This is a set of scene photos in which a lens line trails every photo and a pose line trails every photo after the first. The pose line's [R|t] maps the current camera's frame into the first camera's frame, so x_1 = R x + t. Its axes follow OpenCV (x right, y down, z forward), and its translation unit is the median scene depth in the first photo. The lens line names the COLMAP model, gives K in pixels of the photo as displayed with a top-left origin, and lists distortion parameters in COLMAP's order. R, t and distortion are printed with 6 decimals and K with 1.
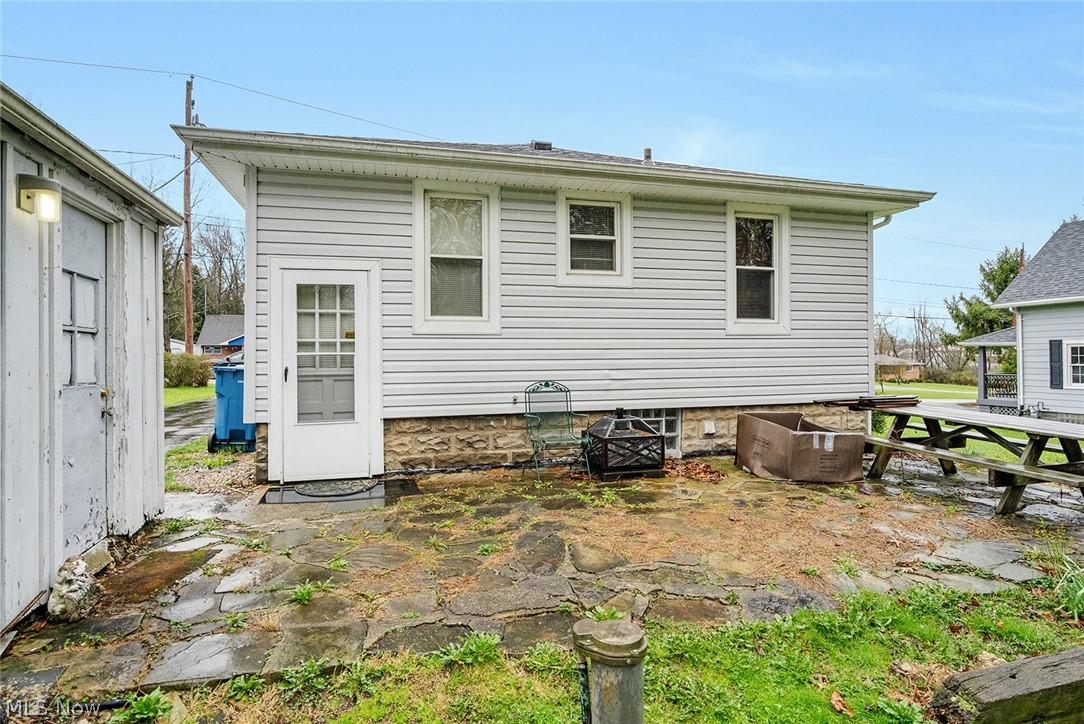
lens RADIAL K [[593.3, 0, 567.4], [0, 593.3, 351.5], [0, 0, 1]] dist [-0.000607, 0.000007]
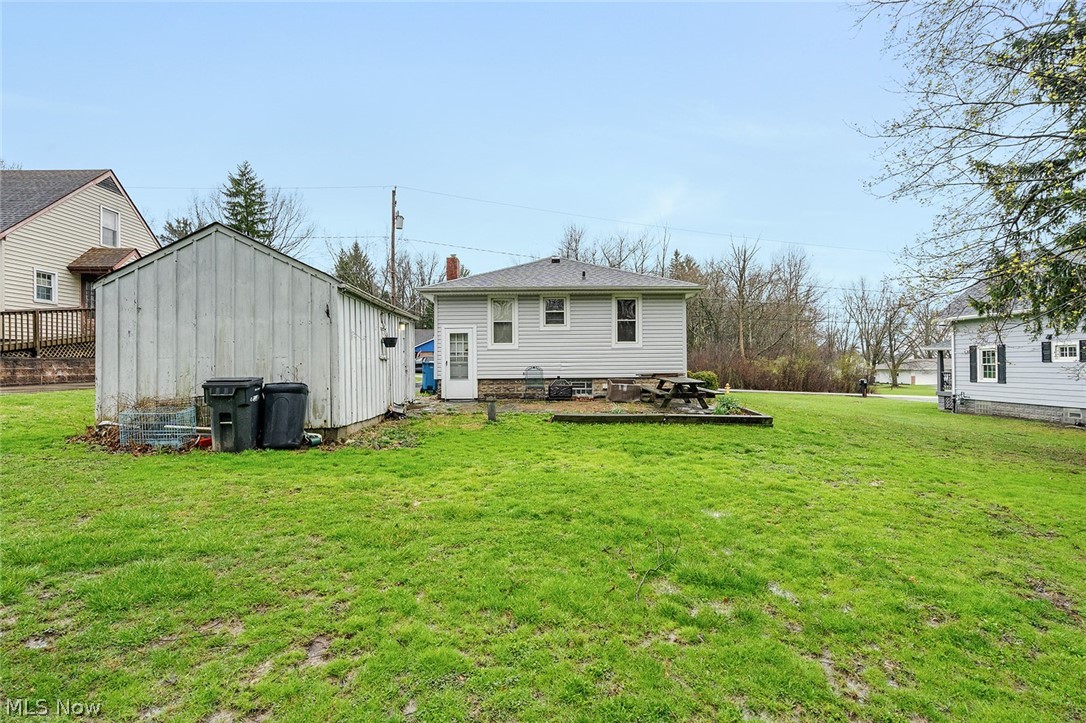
lens RADIAL K [[514.7, 0, 543.0], [0, 514.7, 361.5], [0, 0, 1]] dist [-0.009622, 0.000081]
pose [[0.964994, -0.000729, -0.262270, 0.619148], [0.003300, 0.999951, 0.009364, 0.005232], [0.262250, -0.009902, 0.964949, -1.262551]]
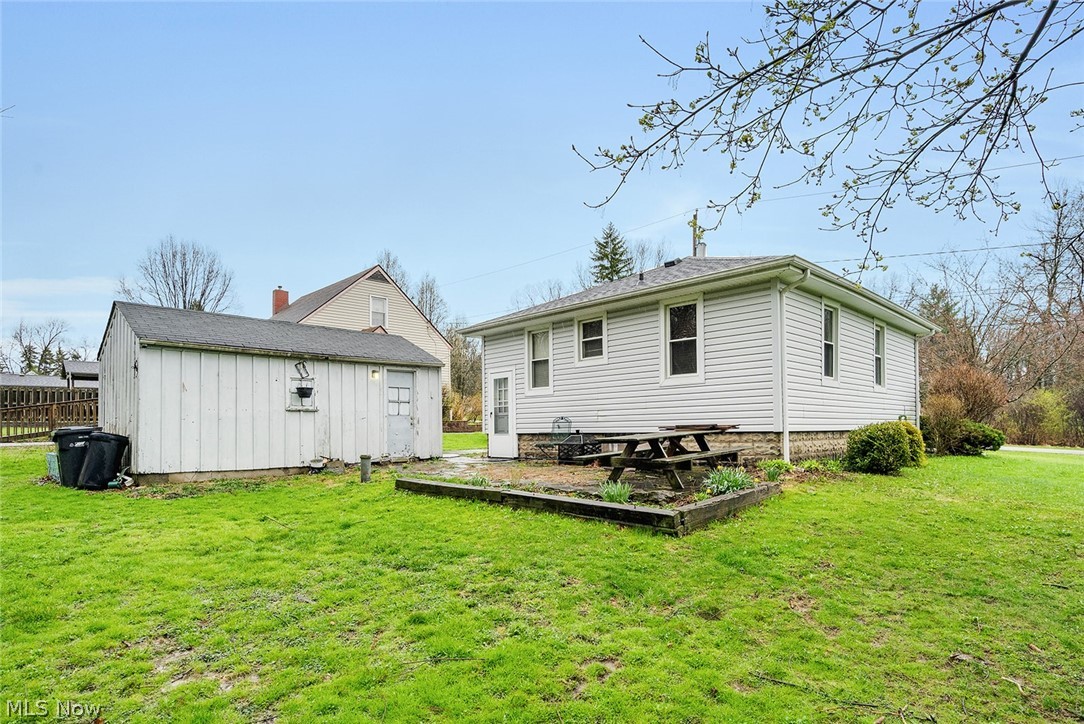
lens RADIAL K [[573.5, 0, 539.4], [0, 573.5, 423.1], [0, 0, 1]] dist [-0.001004, -0.000009]
pose [[0.476167, -0.006819, -0.879329, 1.612993], [0.022660, 0.999733, 0.004518, 0.059849], [0.879063, -0.022077, 0.476194, 0.006973]]
